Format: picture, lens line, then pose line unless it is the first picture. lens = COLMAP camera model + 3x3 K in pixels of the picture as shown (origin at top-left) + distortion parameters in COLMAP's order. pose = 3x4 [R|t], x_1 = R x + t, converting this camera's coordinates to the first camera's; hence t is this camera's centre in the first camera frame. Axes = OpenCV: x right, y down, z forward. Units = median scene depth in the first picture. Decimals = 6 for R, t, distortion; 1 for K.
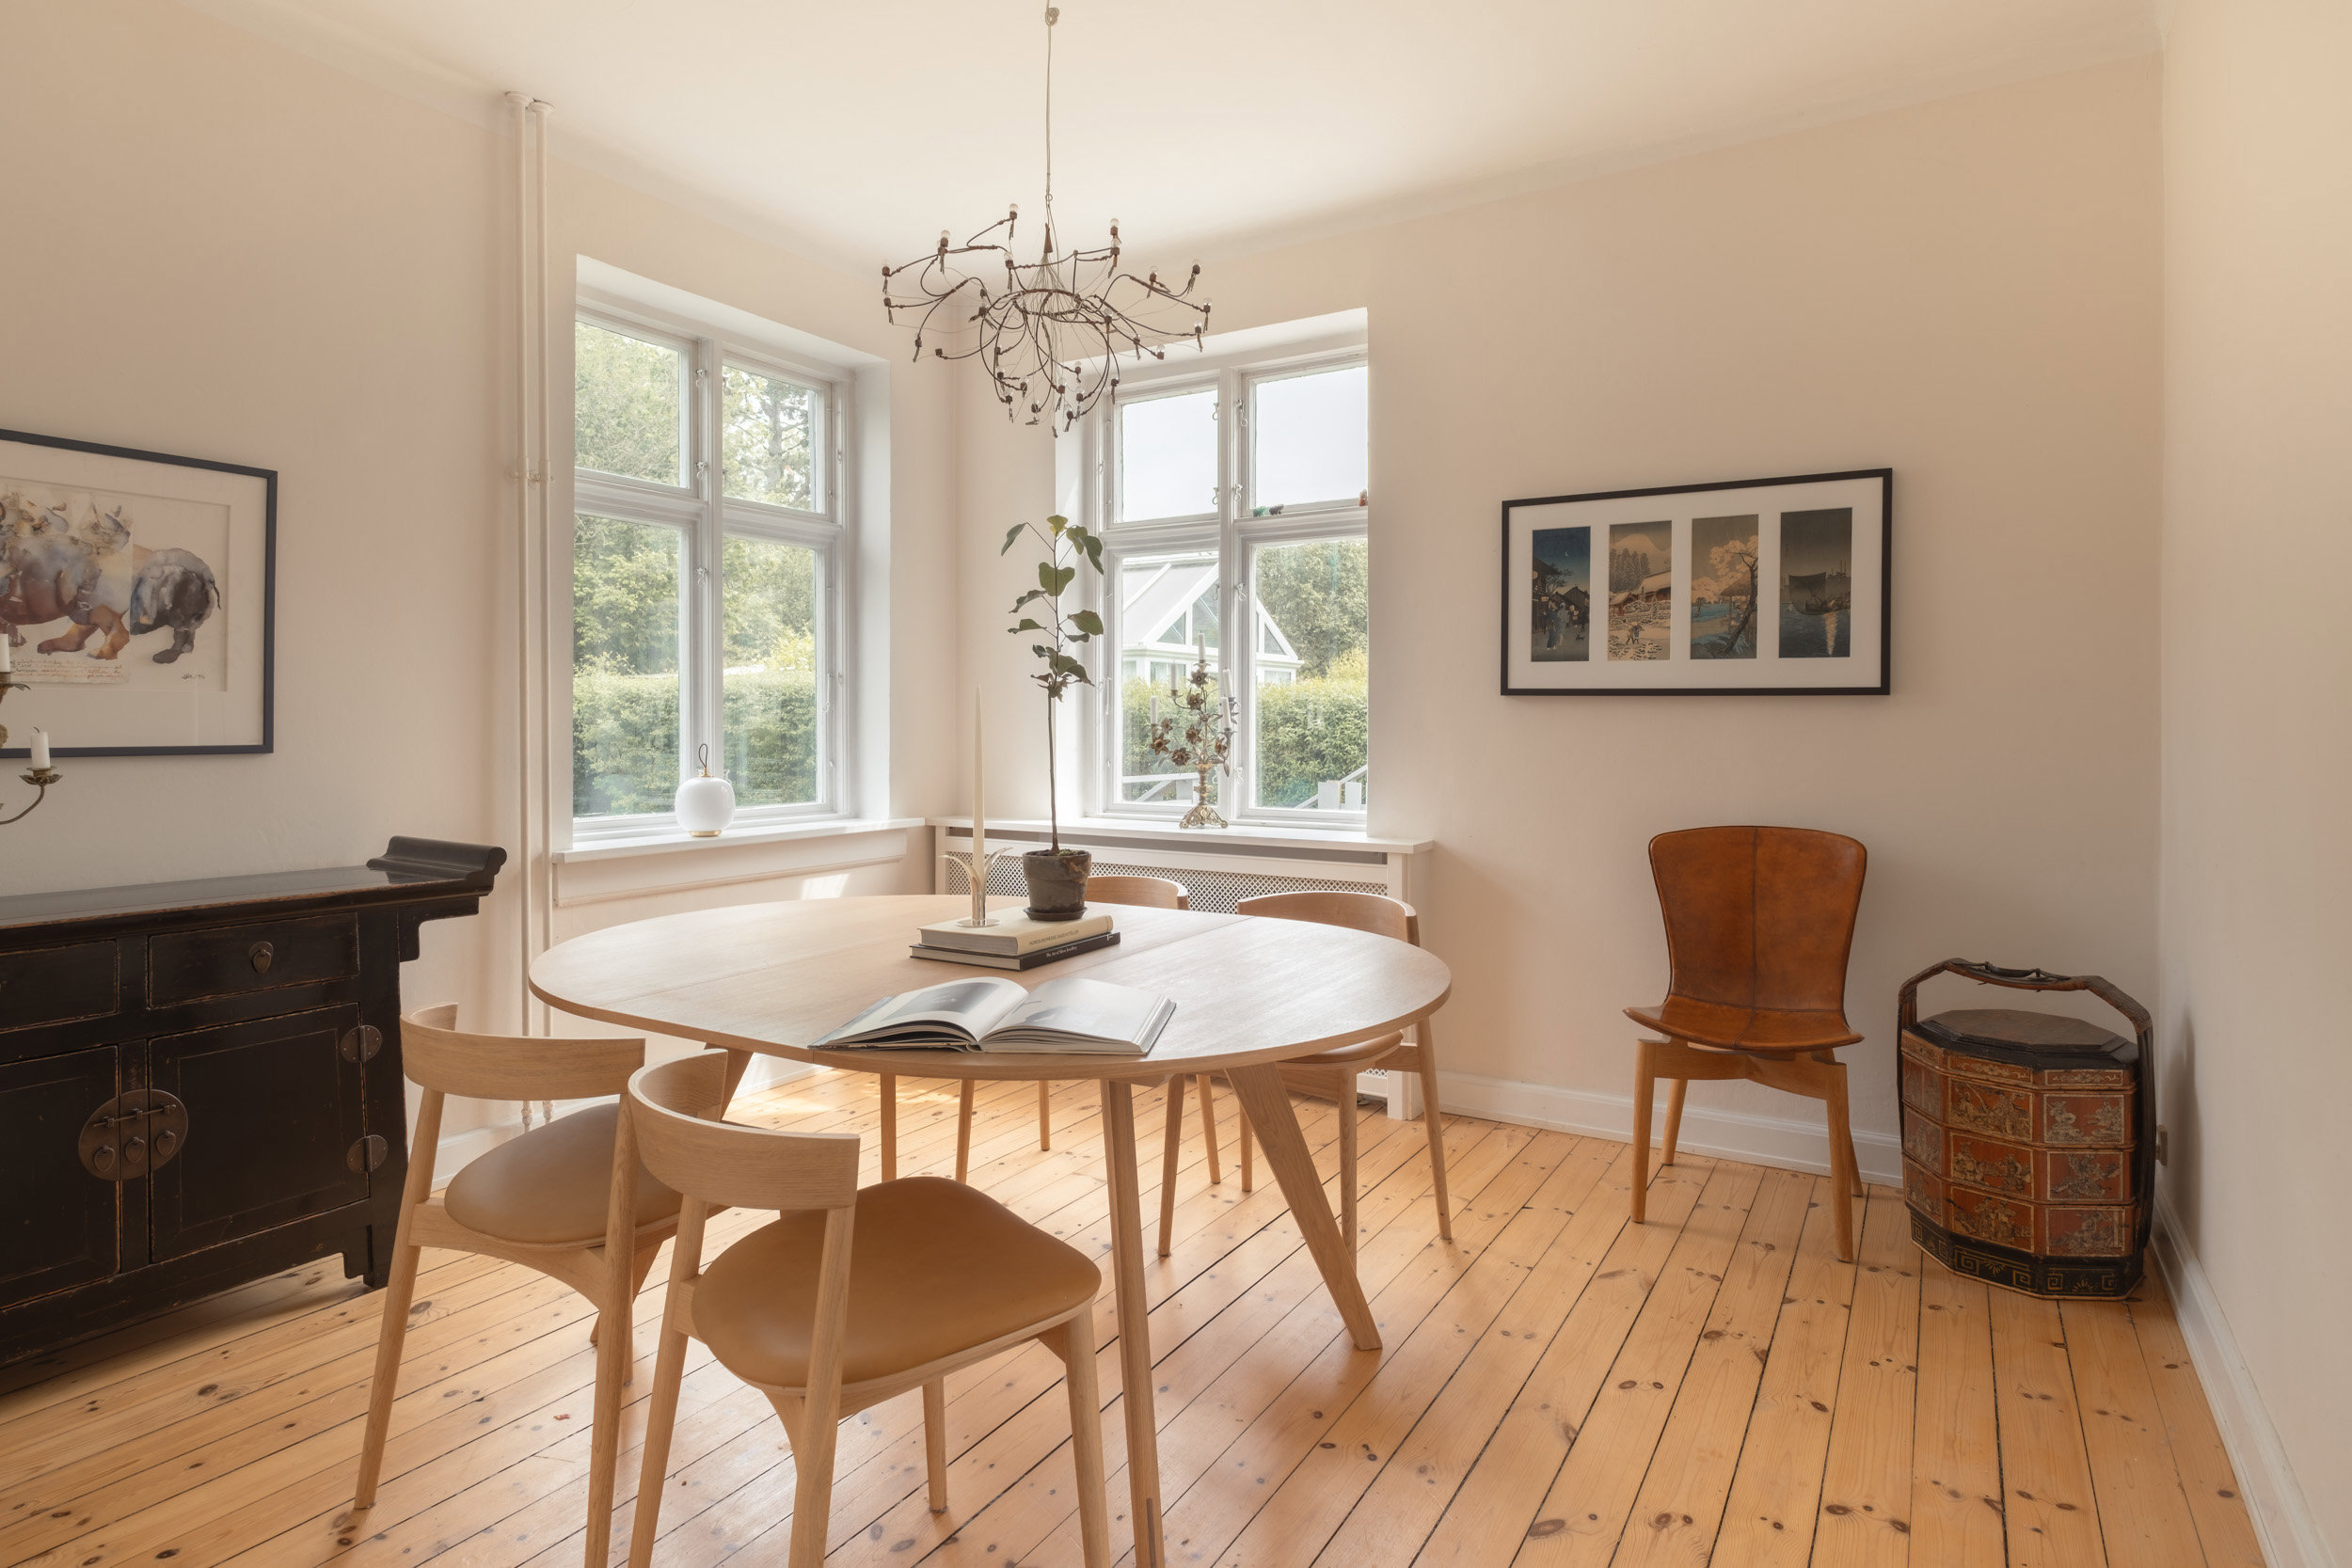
lens RADIAL K [[1249.9, 0, 1176.4], [0, 1249.9, 723.8], [0, 0, 1]] dist [-0.001145, -0.000678]
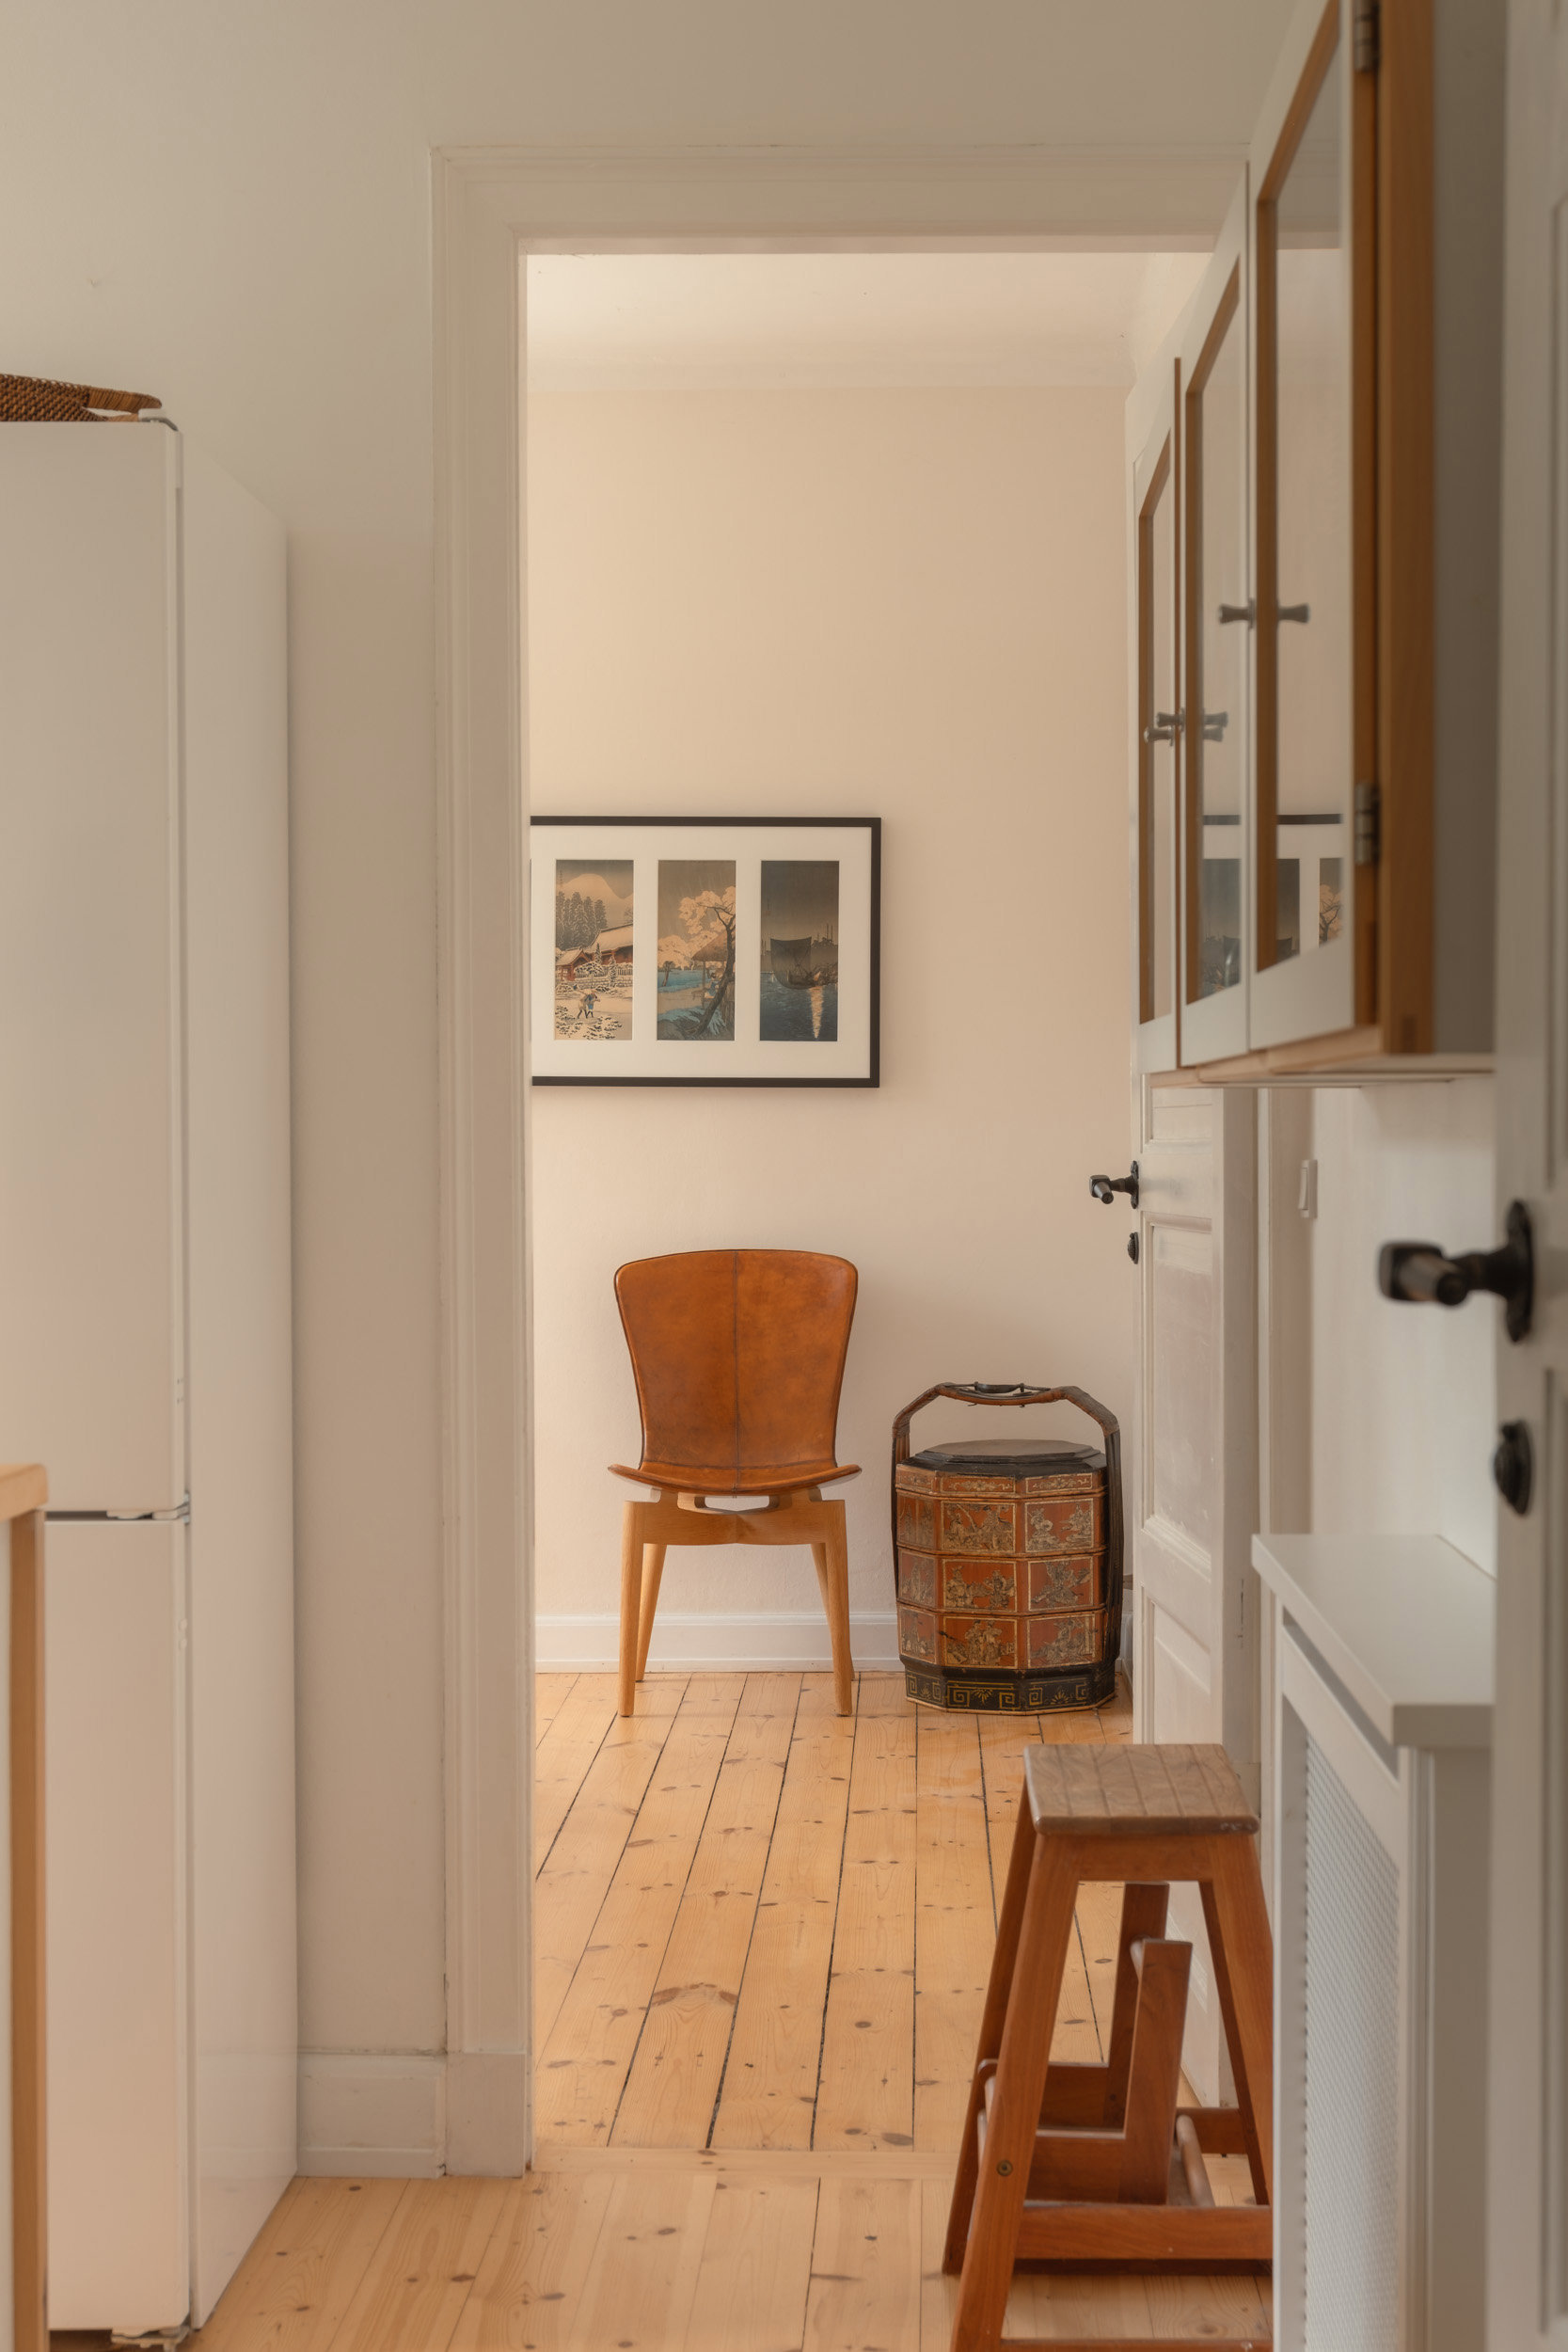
lens RADIAL K [[3688.0, 0, 784.0], [0, 3688.0, 1176.0], [0, 0, 1]] dist [0.002169, -0.047643]
pose [[0.870154, -0.009624, 0.492686, -0.704903], [0.003631, 0.999907, 0.013120, 0.003639], [-0.492766, -0.009627, 0.870109, -1.123063]]
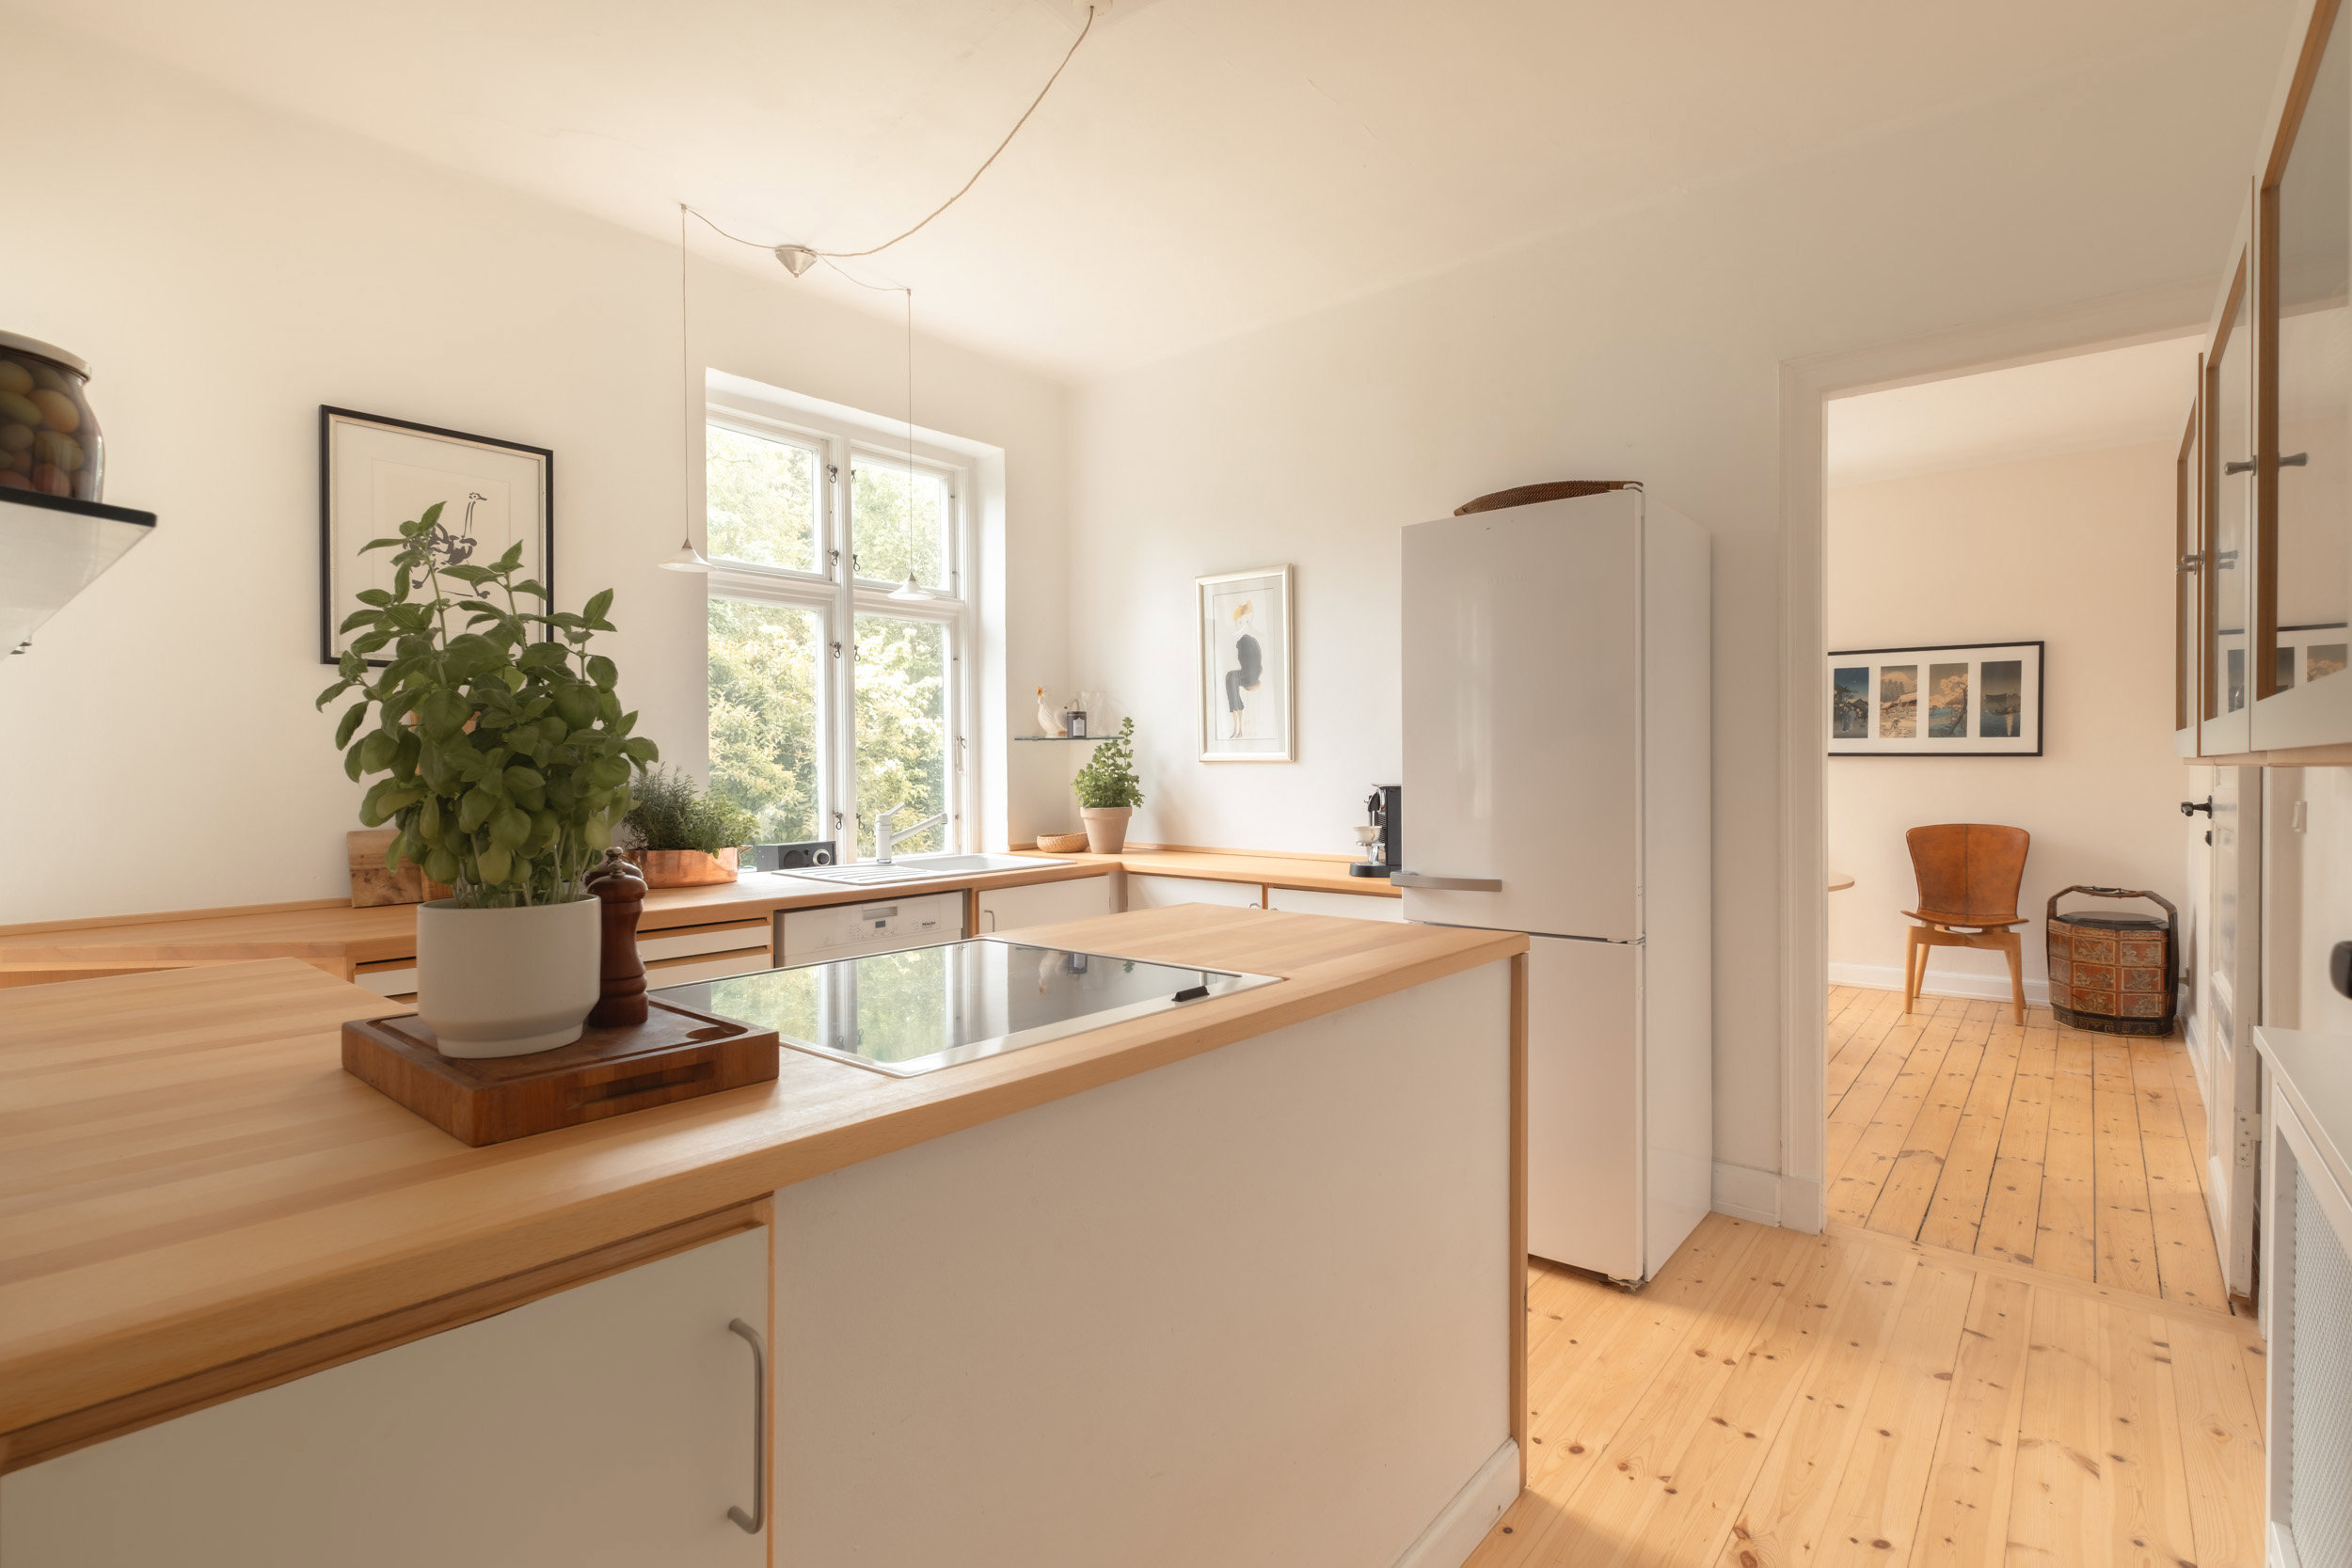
lens RADIAL K [[1104.2, 0, 1178.7], [0, 1104.2, 778.0], [0, 0, 1]] dist [0.002212, -0.007173]
pose [[0.990639, -0.001592, -0.136498, -0.535829], [0.002749, 0.999962, 0.008288, -0.007252], [0.136479, -0.008586, 0.990606, -0.899967]]
